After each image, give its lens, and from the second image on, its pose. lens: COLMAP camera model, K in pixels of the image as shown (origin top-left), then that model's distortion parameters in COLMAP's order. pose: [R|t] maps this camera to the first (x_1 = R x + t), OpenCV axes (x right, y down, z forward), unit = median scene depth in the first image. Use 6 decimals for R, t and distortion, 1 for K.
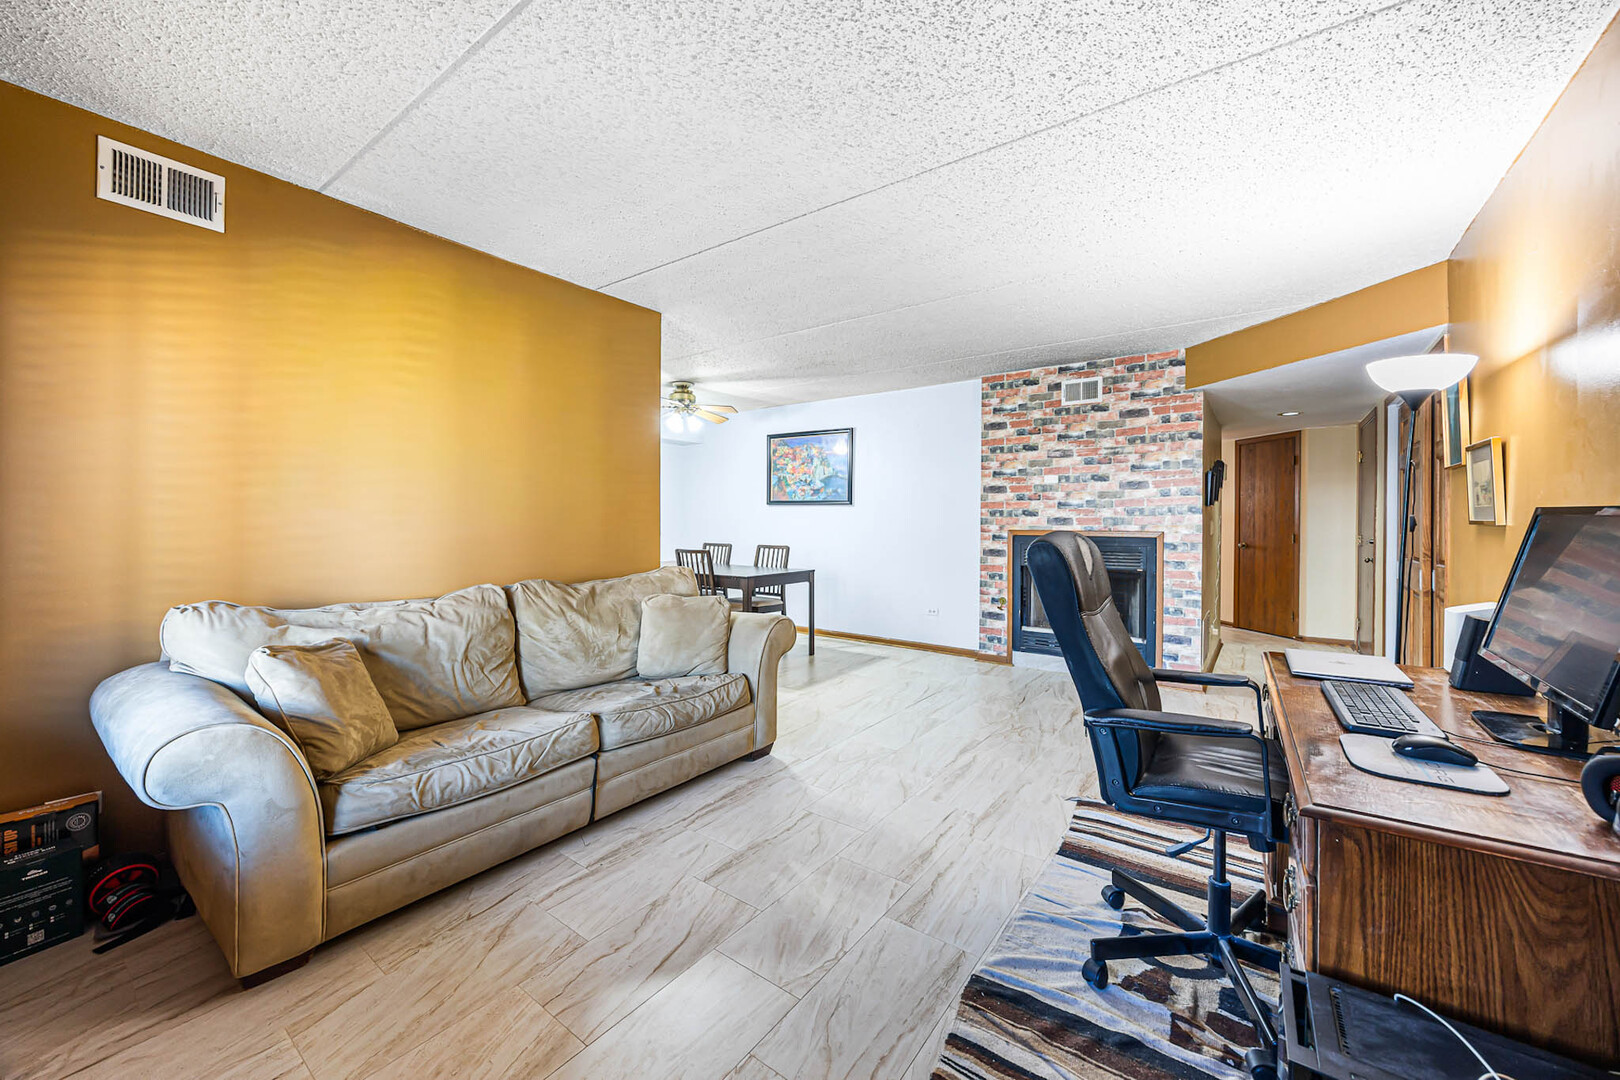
lens RADIAL K [[623.2, 0, 804.7], [0, 623.2, 529.4], [0, 0, 1]] dist [-0.001848, -0.000164]
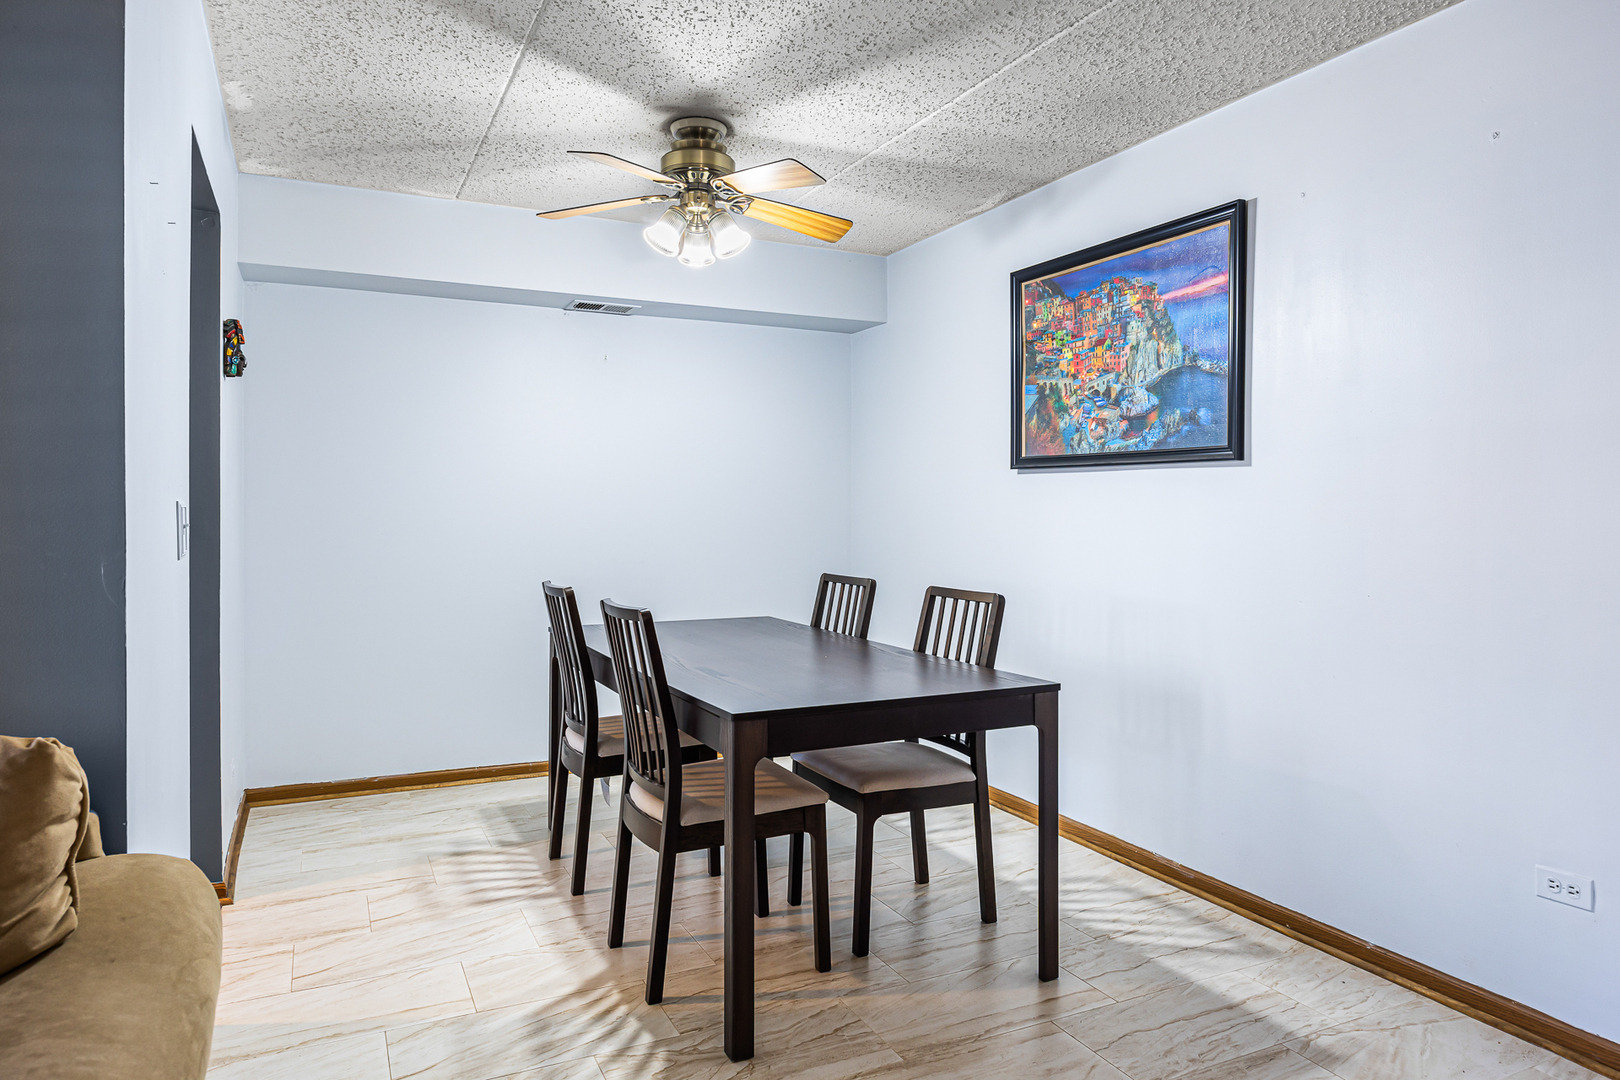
lens RADIAL K [[1000.4, 0, 811.0], [0, 1000.4, 528.4], [0, 0, 1]] dist [-0.006525, -0.000087]
pose [[0.889218, 0.005152, -0.457455, 0.109884], [-0.003729, 0.999985, 0.004012, -0.007784], [0.457469, -0.001861, 0.889224, 0.475630]]
